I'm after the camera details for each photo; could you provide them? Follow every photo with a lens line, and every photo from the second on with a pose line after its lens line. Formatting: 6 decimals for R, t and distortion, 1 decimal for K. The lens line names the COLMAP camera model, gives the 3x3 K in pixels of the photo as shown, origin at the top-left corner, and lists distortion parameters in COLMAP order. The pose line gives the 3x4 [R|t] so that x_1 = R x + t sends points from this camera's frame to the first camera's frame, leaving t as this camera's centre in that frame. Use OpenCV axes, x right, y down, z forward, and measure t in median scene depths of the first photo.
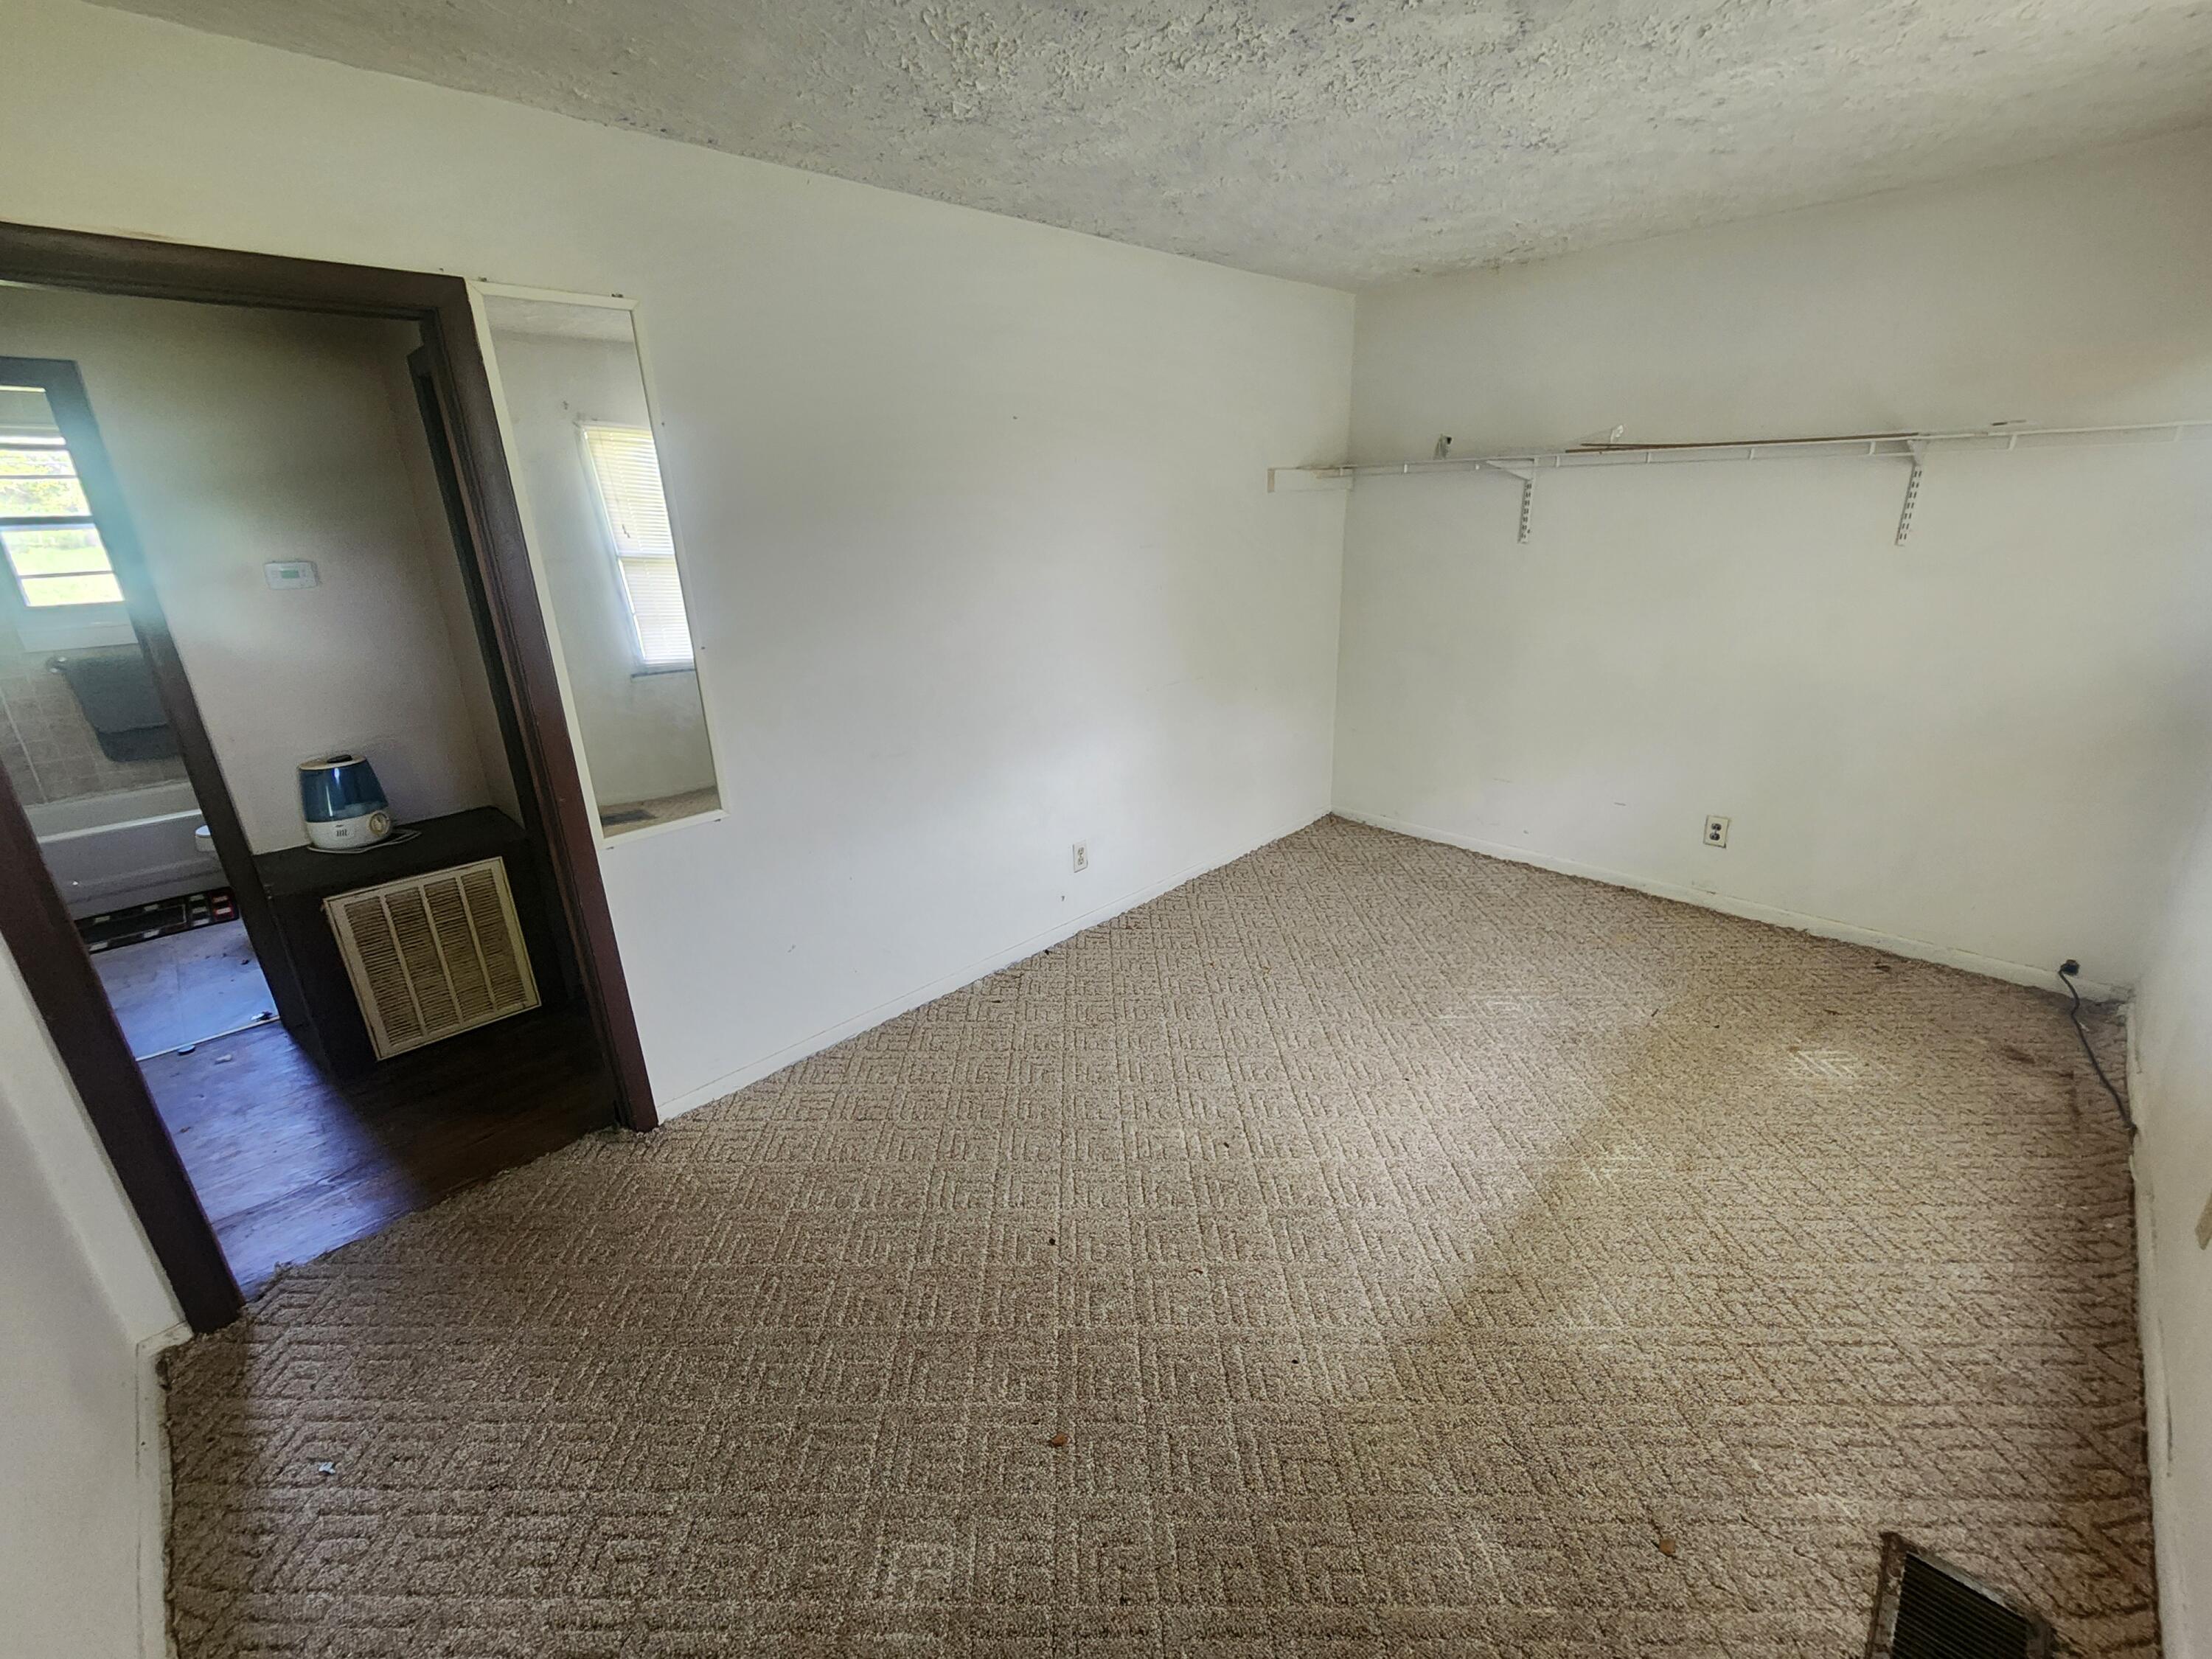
lens RADIAL K [[912.4, 0, 1109.0], [0, 912.4, 827.7], [0, 0, 1]] dist [-0.002802, 0.000770]
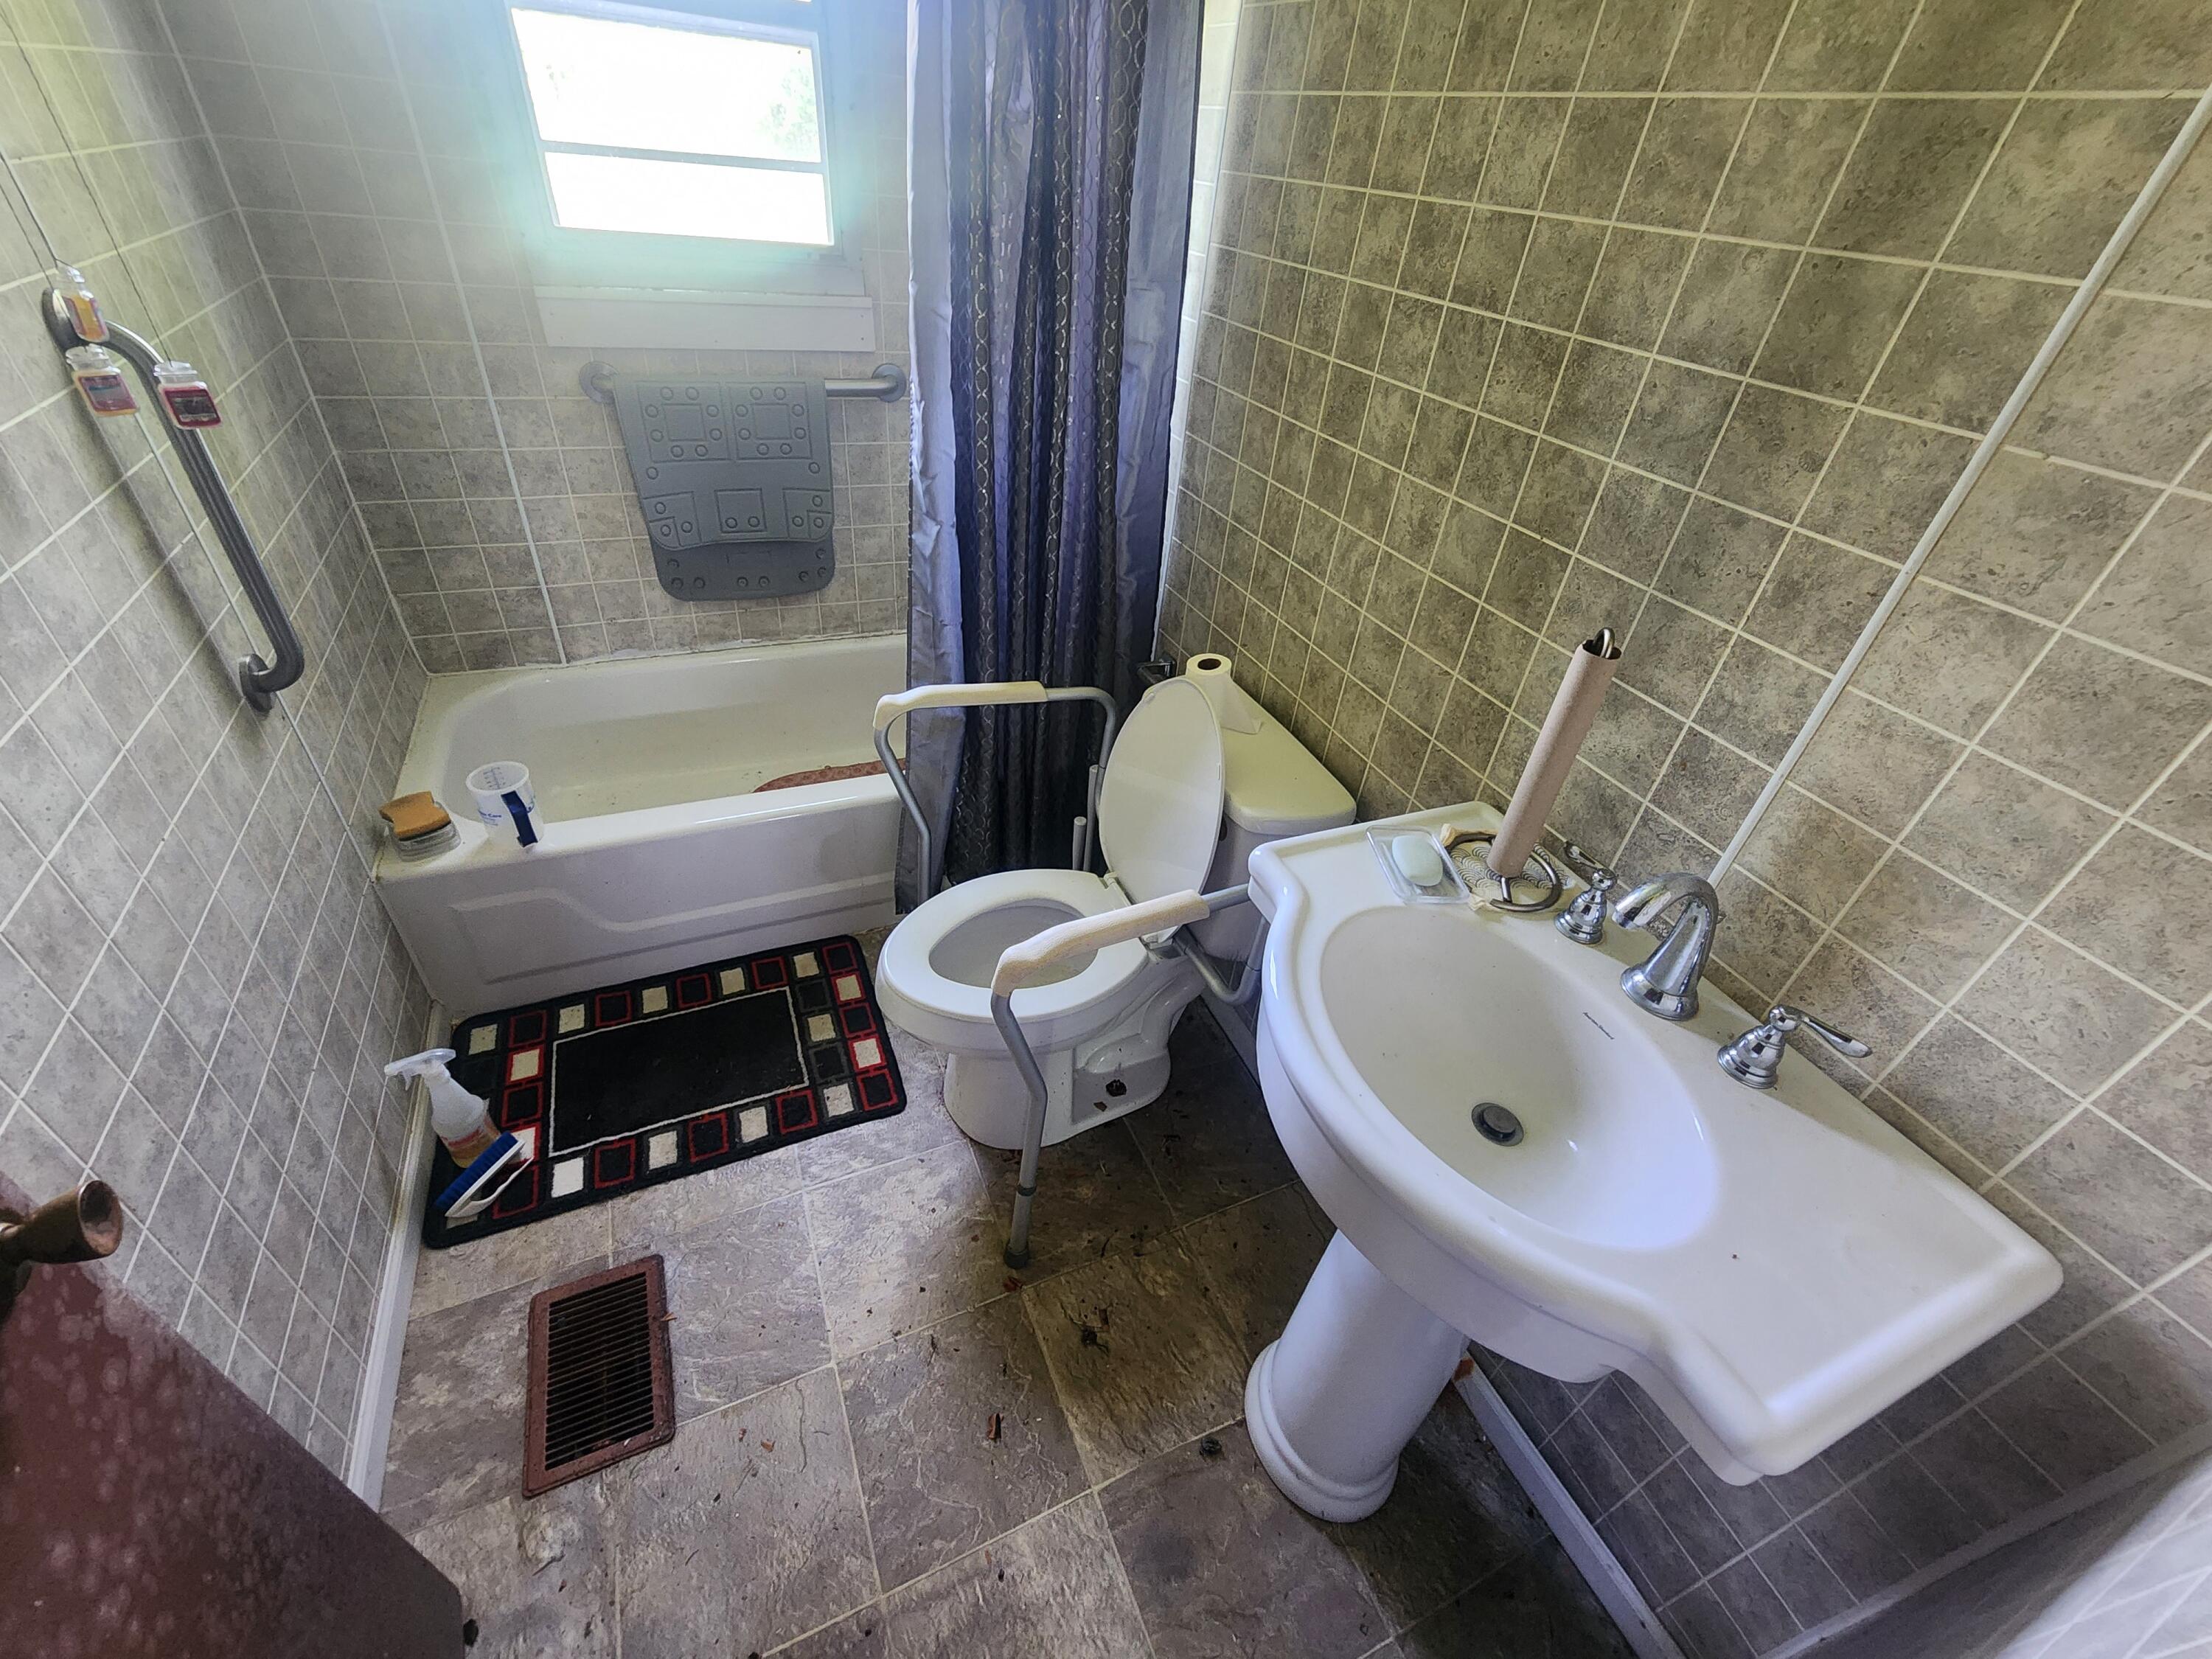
lens RADIAL K [[912.4, 0, 1102.7], [0, 912.4, 790.5], [0, 0, 1]] dist [-0.002802, 0.000770]
pose [[0.925227, 0.301663, -0.230120, -0.764118], [-0.227713, 0.926632, 0.299165, -0.184233], [0.303484, -0.224394, 0.926037, 0.615503]]
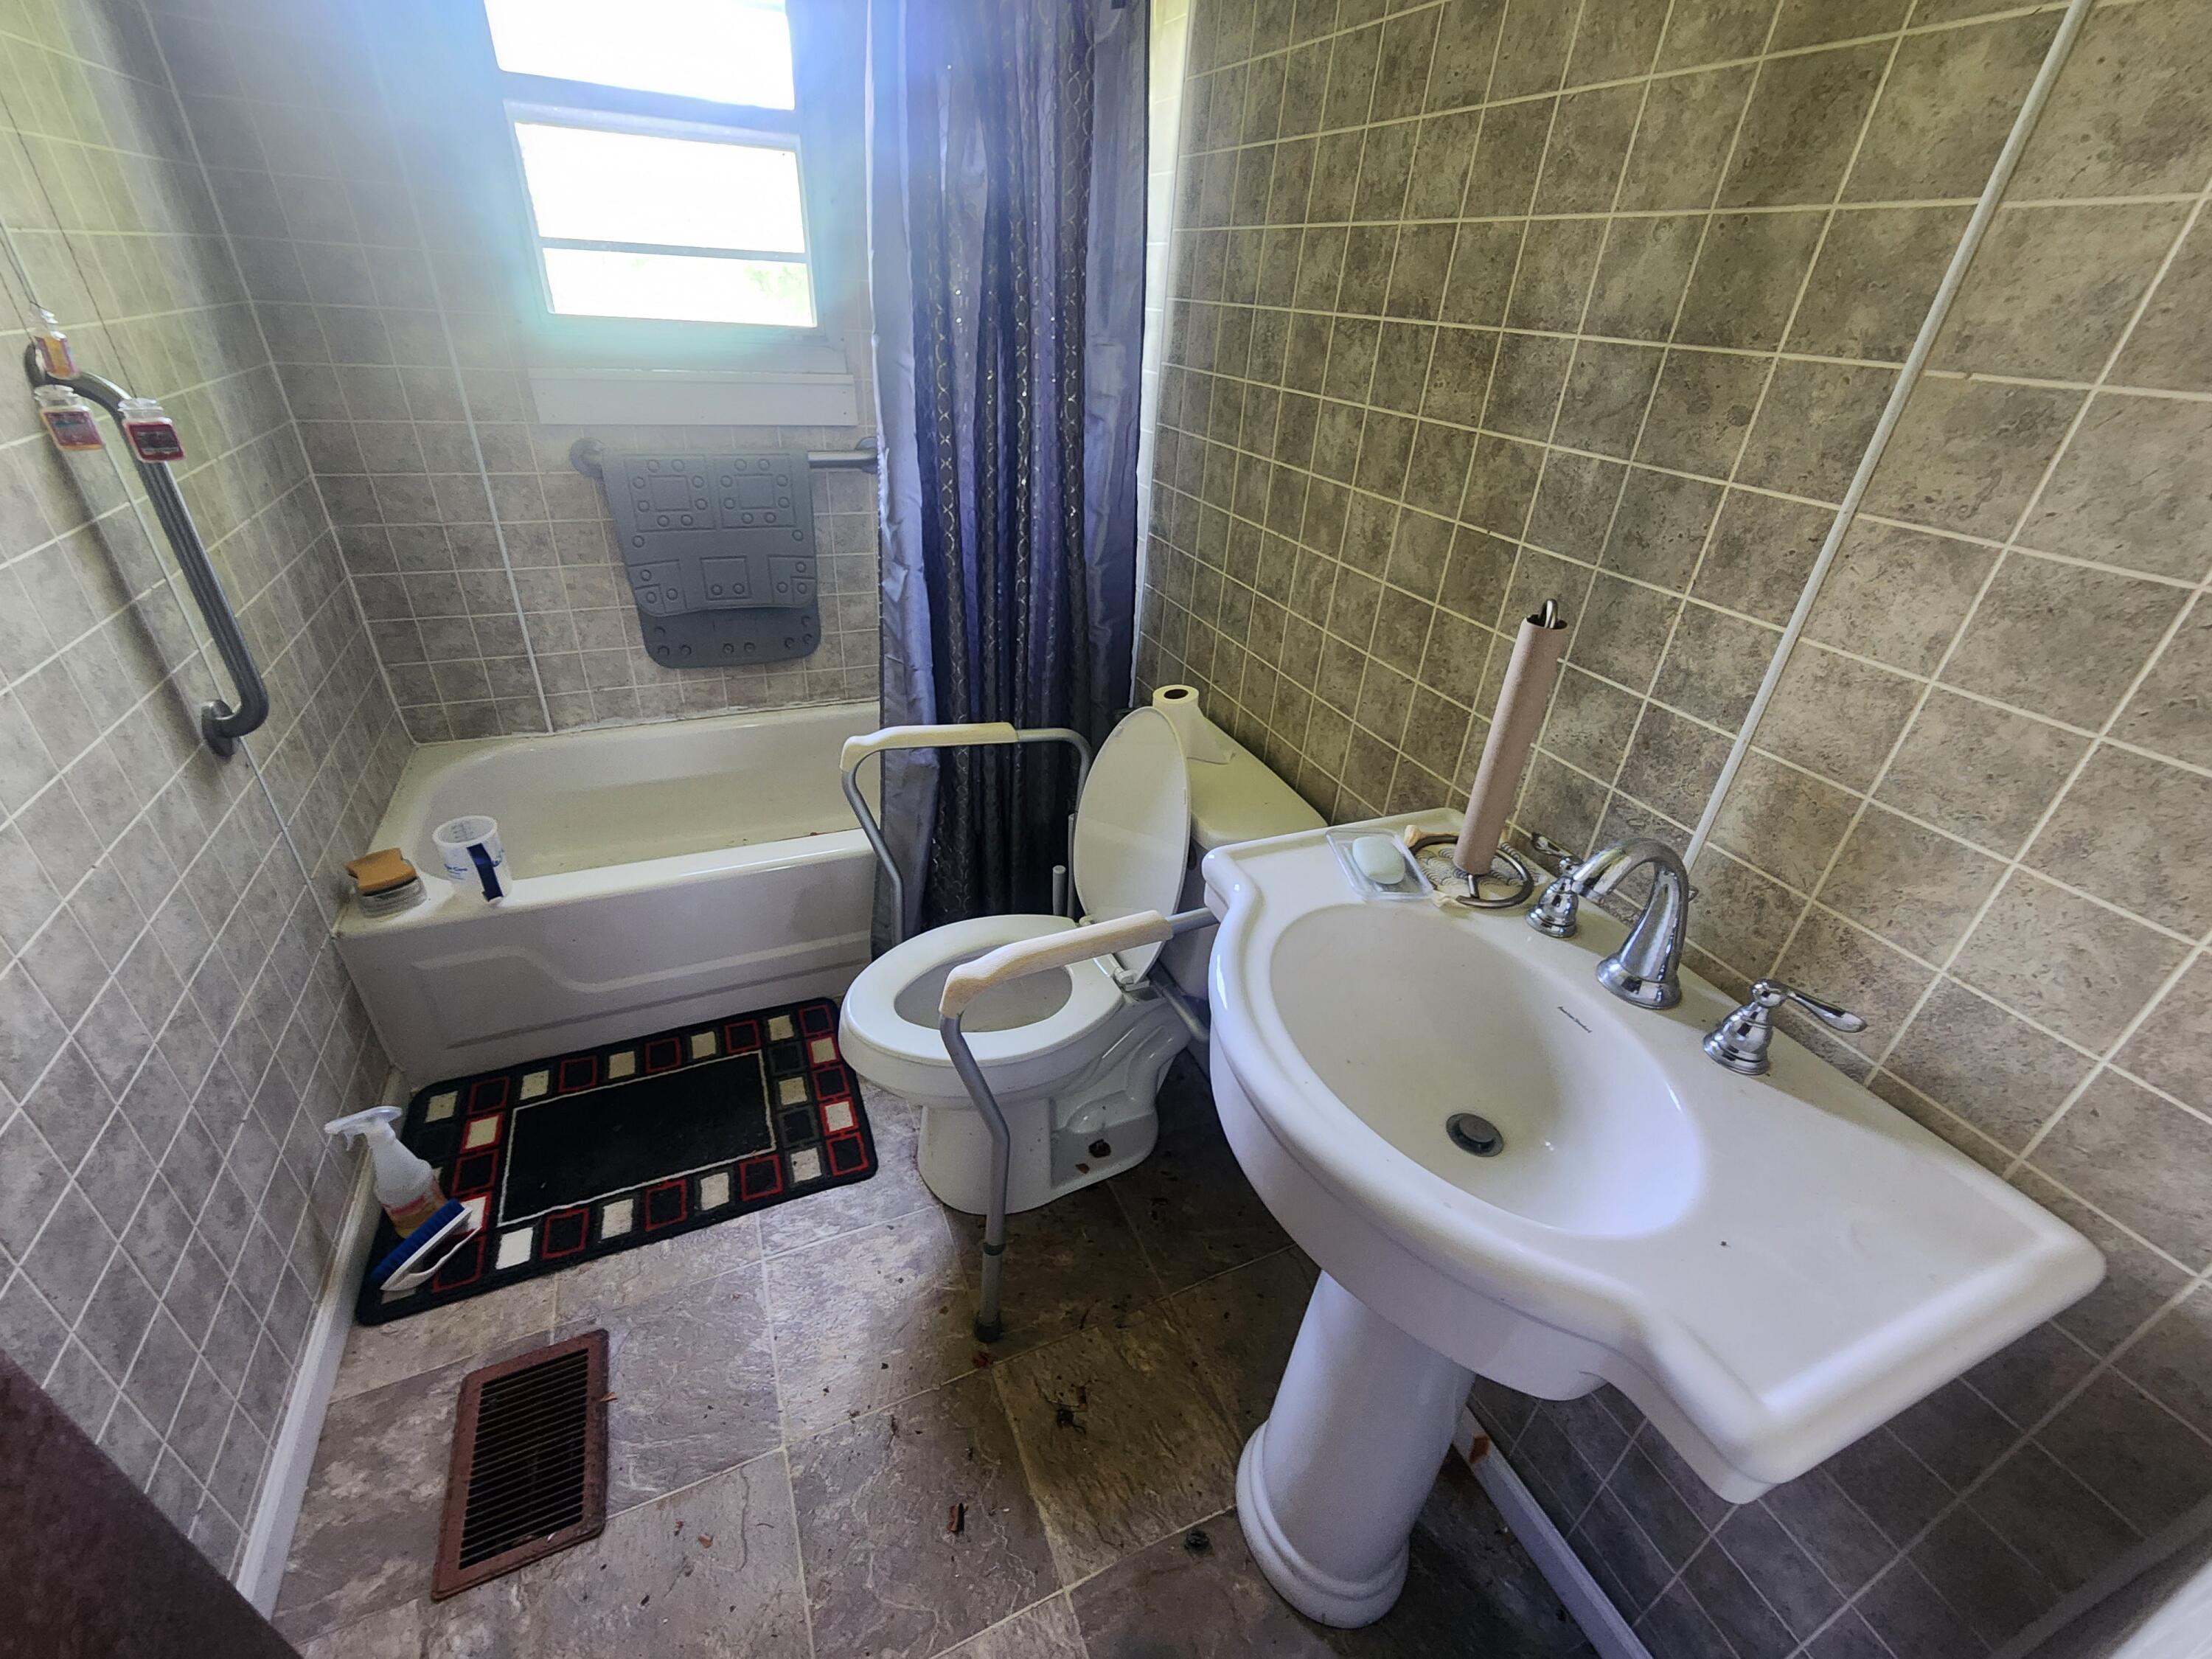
lens RADIAL K [[912.4, 0, 1106.6], [0, 912.4, 801.5], [0, 0, 1]] dist [-0.002802, 0.000770]
pose [[0.926690, 0.252714, -0.278176, -0.738189], [-0.199476, 0.958040, 0.205836, -0.159566], [0.318521, -0.135257, 0.938216, 0.624815]]
